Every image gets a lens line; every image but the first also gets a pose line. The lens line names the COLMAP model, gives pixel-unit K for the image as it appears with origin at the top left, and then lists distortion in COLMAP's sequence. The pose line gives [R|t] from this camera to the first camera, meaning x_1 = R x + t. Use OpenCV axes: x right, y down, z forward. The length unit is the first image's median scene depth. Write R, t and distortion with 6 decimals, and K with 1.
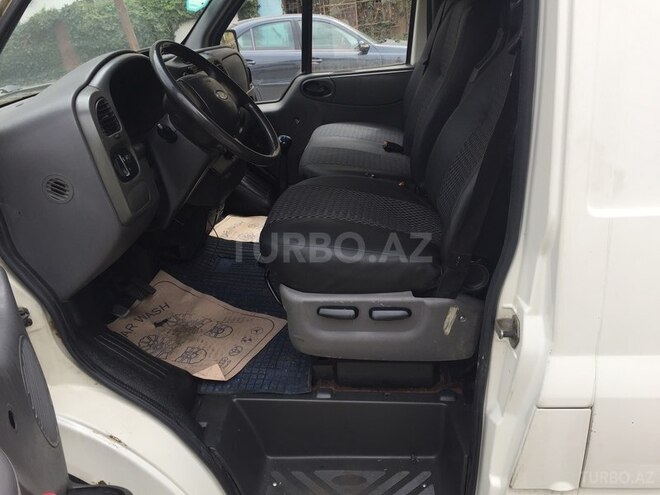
lens RADIAL K [[562.7, 0, 330.9], [0, 562.7, 262.0], [0, 0, 1]] dist [0.081054, -0.116044]
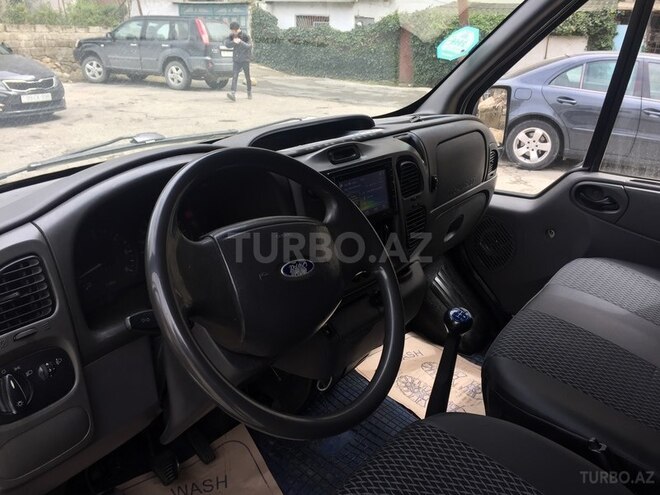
lens RADIAL K [[566.5, 0, 330.7], [0, 566.5, 257.3], [0, 0, 1]] dist [0.083188, -0.120156]
pose [[0.841955, 0.298109, -0.449714, 0.058684], [-0.309617, 0.949557, 0.049784, -0.321077], [0.441870, 0.097323, 0.891784, 0.523186]]
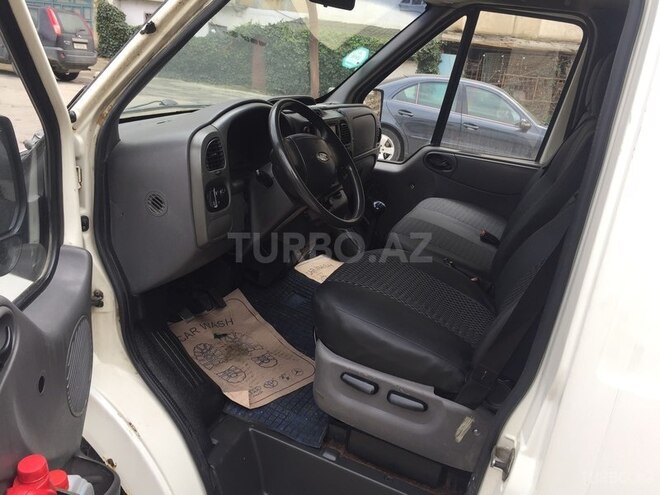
lens RADIAL K [[566.5, 0, 330.7], [0, 566.5, 257.3], [0, 0, 1]] dist [0.083188, -0.120156]
pose [[0.934230, 0.285901, -0.213247, 0.106864], [-0.302005, 0.952172, -0.046497, -0.059202], [0.189754, 0.107841, 0.975891, -0.050207]]
